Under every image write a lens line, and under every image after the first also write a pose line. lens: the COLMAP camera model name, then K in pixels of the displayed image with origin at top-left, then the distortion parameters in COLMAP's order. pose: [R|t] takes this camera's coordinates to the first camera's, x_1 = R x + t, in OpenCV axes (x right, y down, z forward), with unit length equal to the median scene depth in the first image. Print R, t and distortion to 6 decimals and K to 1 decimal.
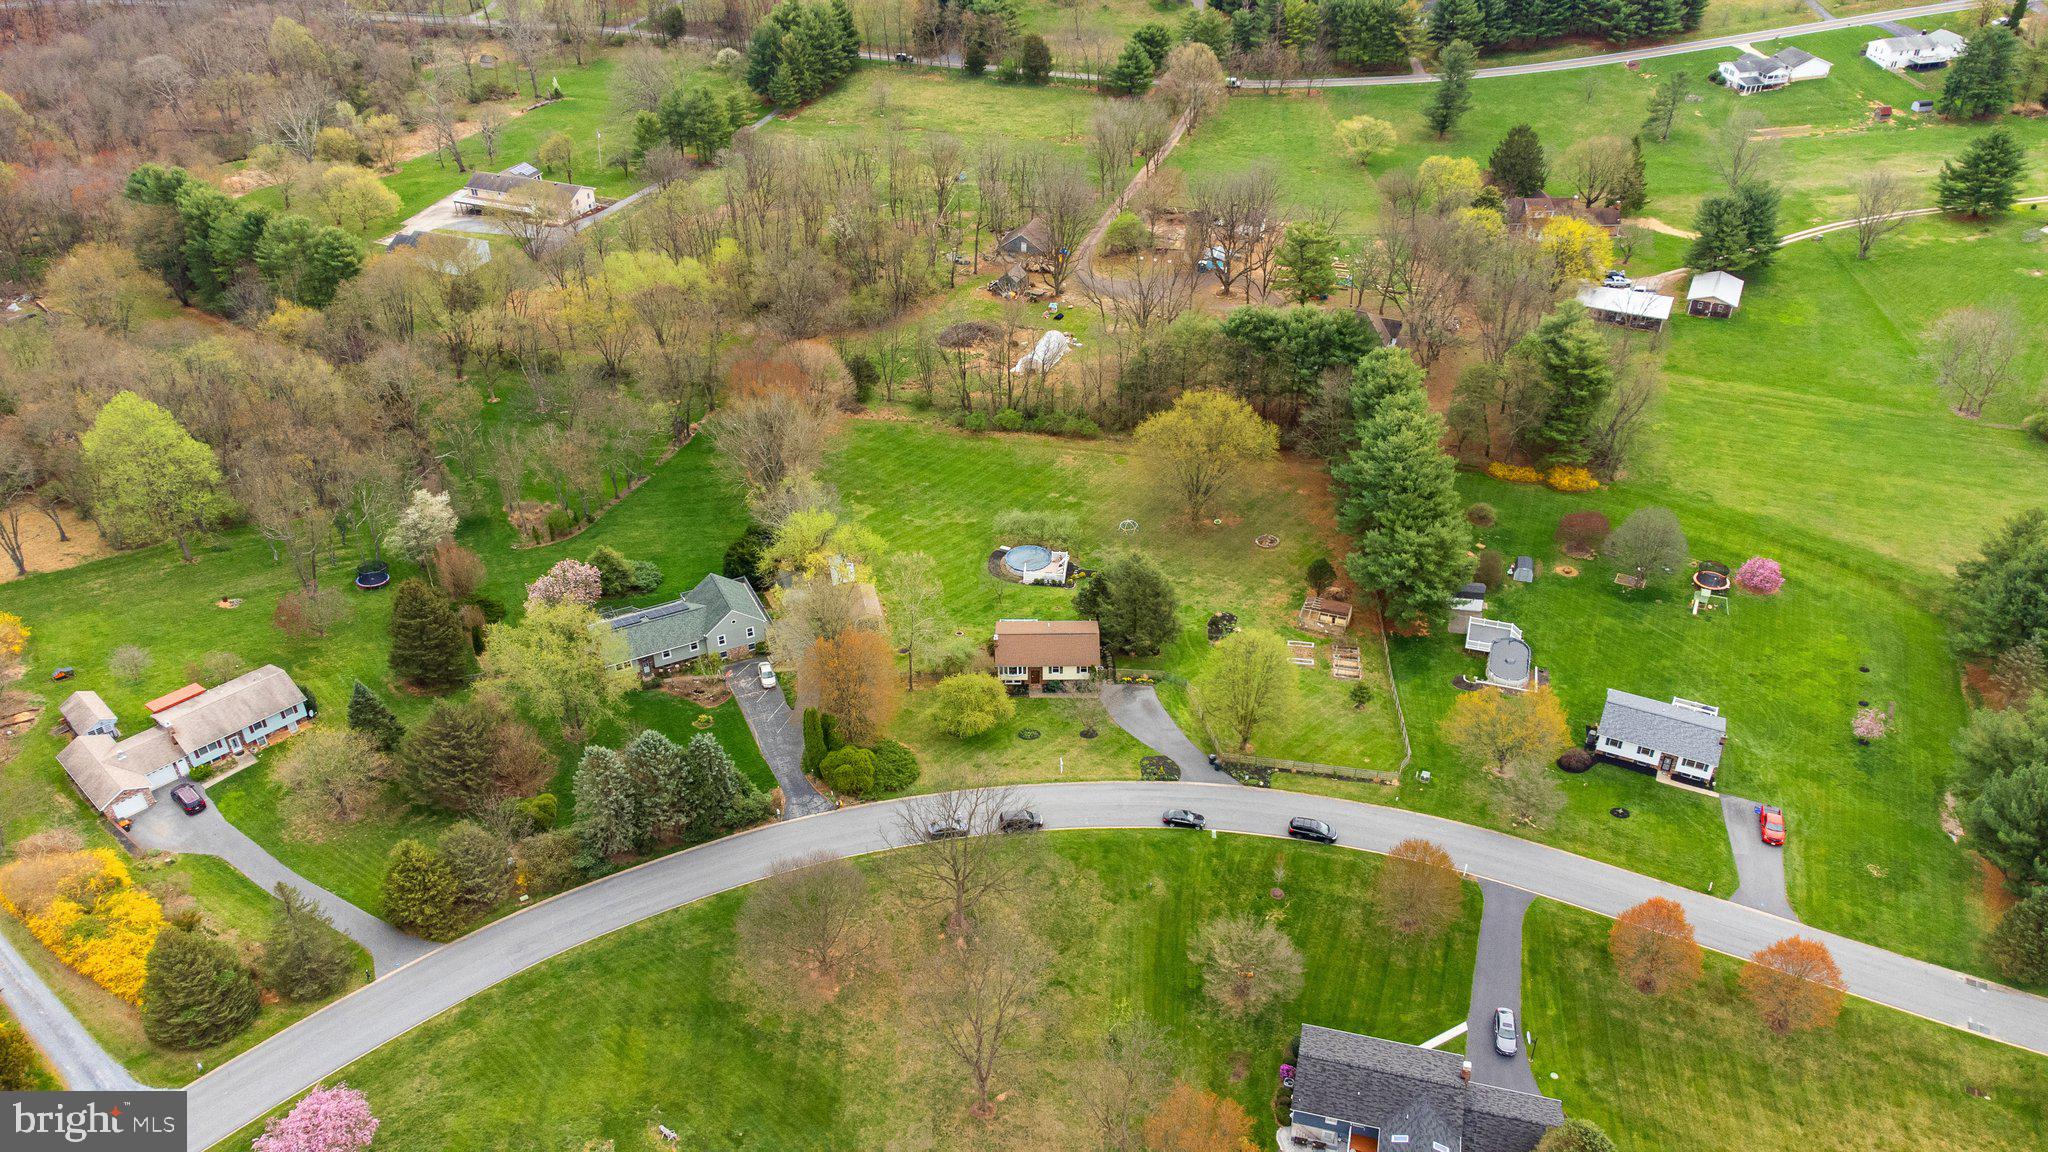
lens RADIAL K [[1527.9, 0, 1026.0], [0, 1527.9, 577.5], [0, 0, 1]] dist [0.001746, 0.083527]
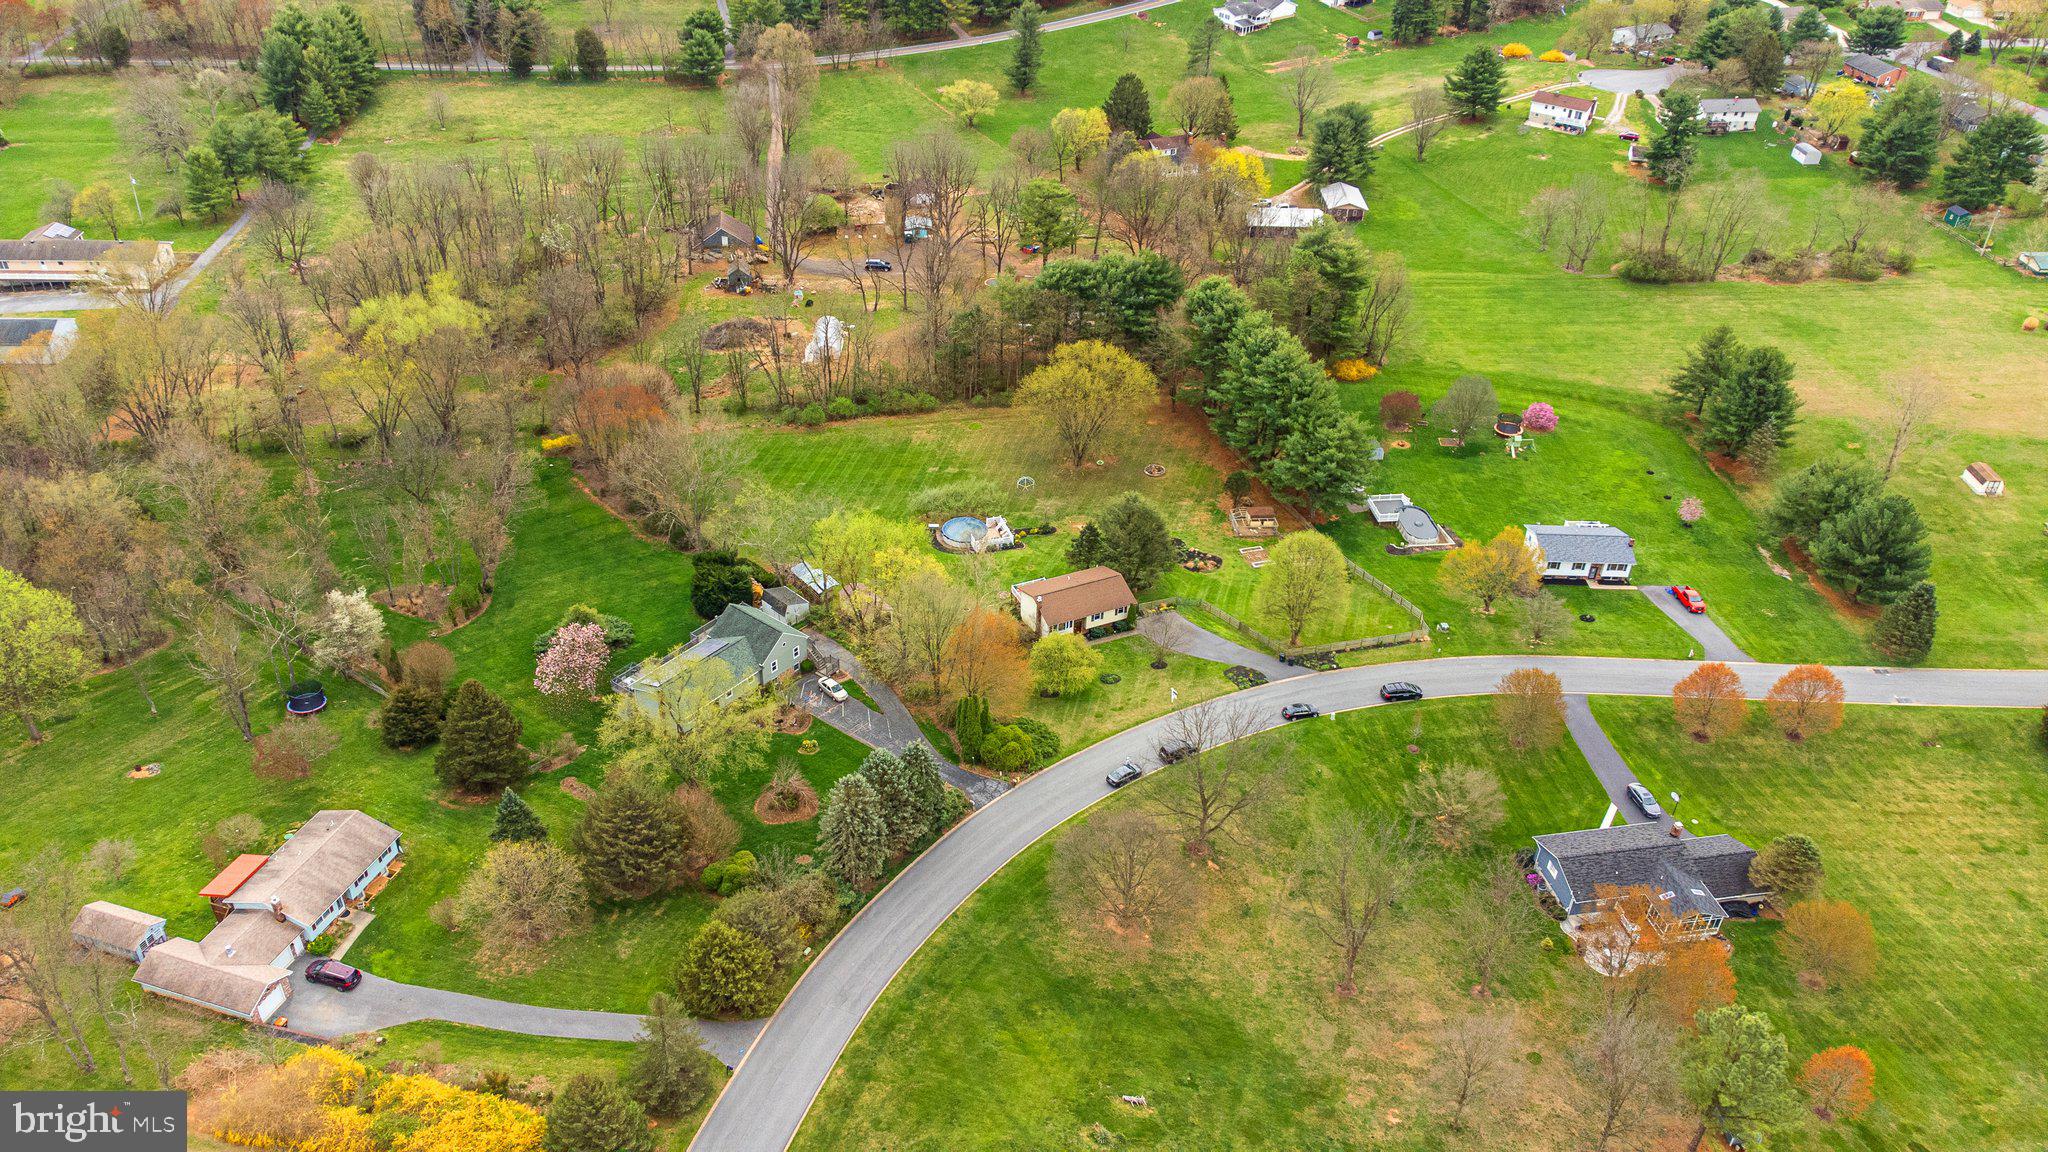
lens RADIAL K [[1527.9, 0, 1026.0], [0, 1527.9, 577.5], [0, 0, 1]] dist [0.001746, 0.083527]
pose [[0.900462, -0.215710, 0.377675, -0.385123], [0.211332, 0.975946, 0.053550, -0.029722], [-0.380141, 0.031595, 0.924389, 0.046518]]
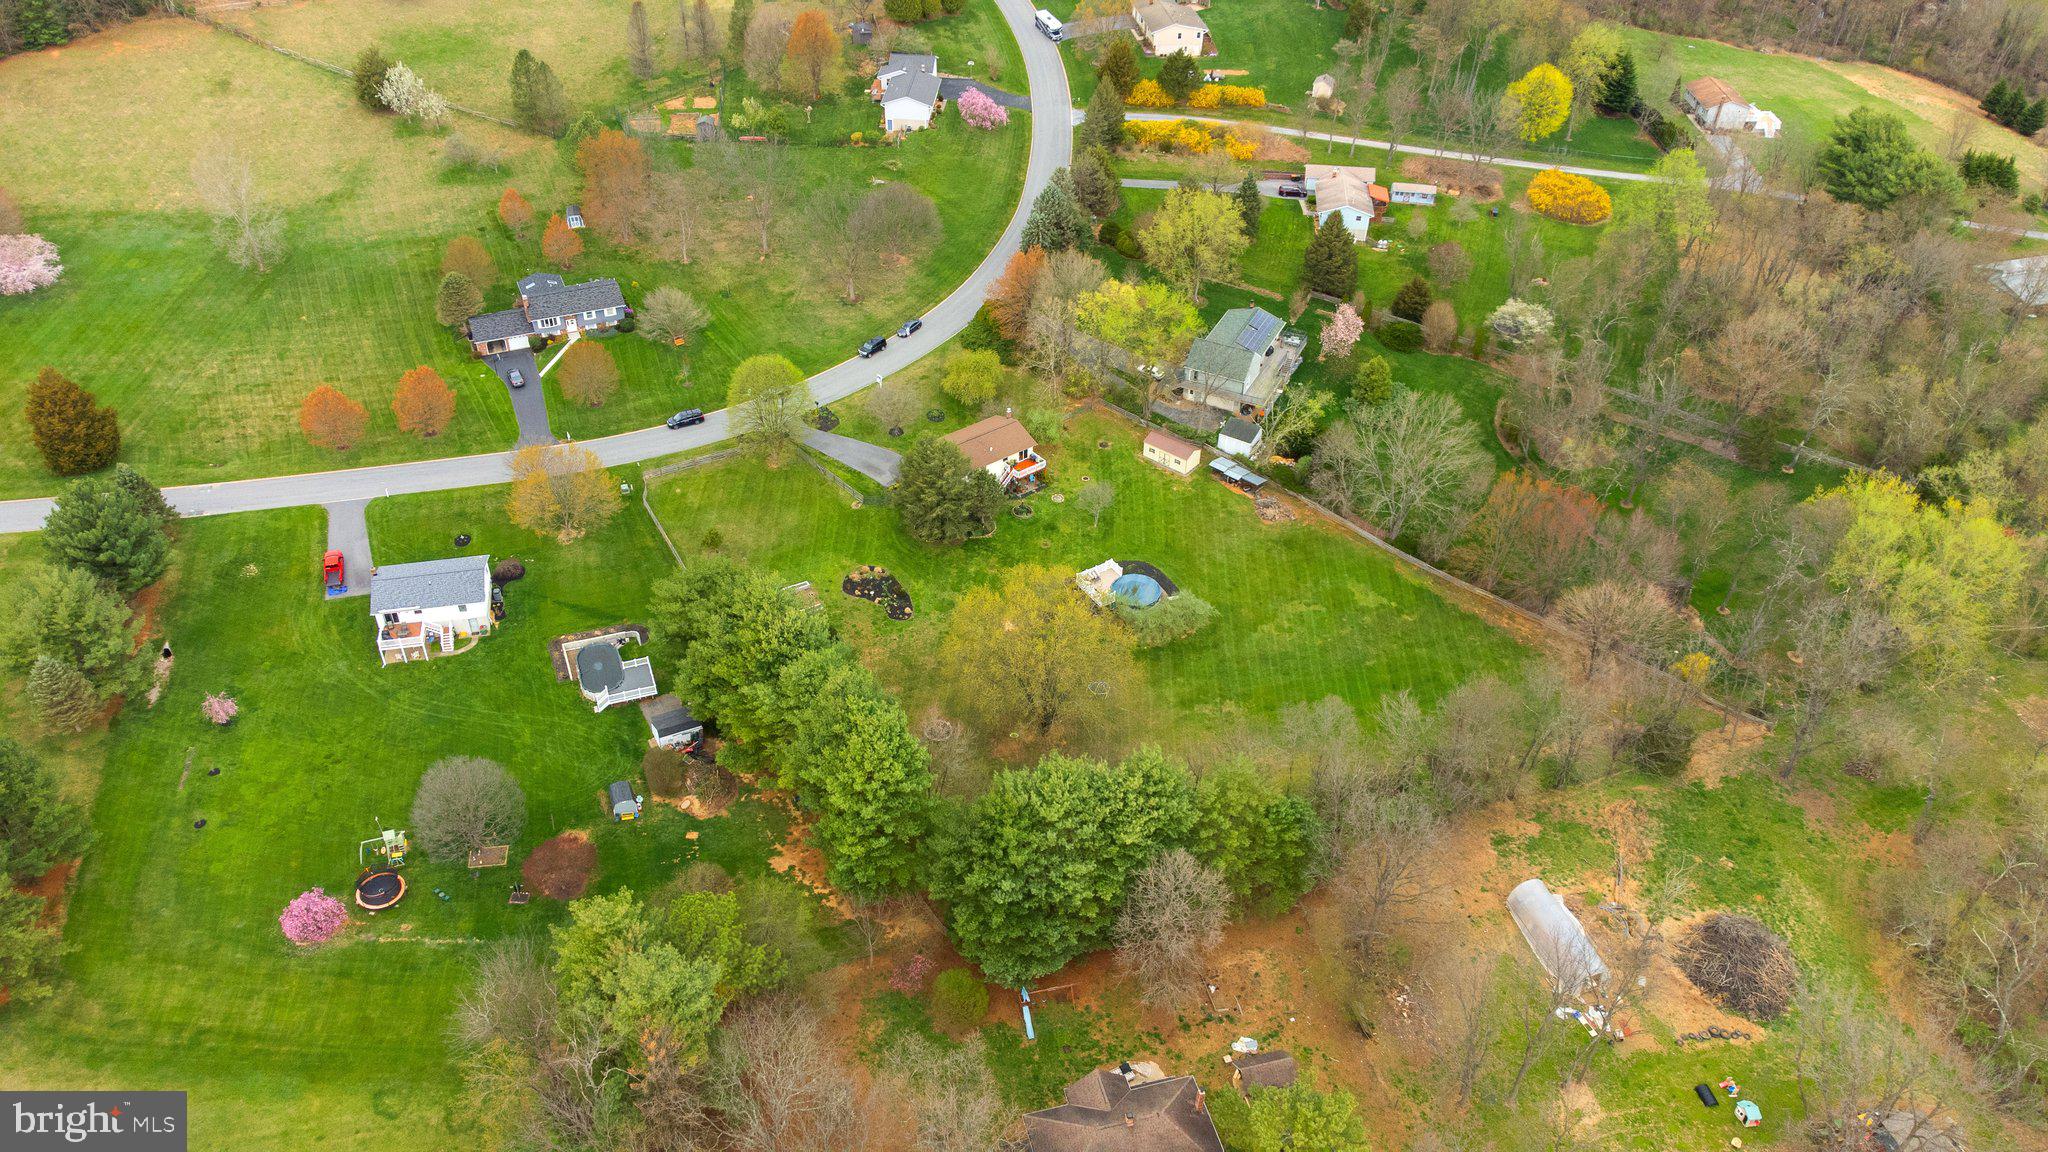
lens RADIAL K [[1527.9, 0, 1026.0], [0, 1527.9, 577.5], [0, 0, 1]] dist [0.001746, 0.083527]
pose [[-0.787155, 0.373389, -0.490885, 0.533394], [-0.357214, 0.372818, 0.856390, -0.827745], [0.502777, 0.849463, -0.160086, 1.202355]]
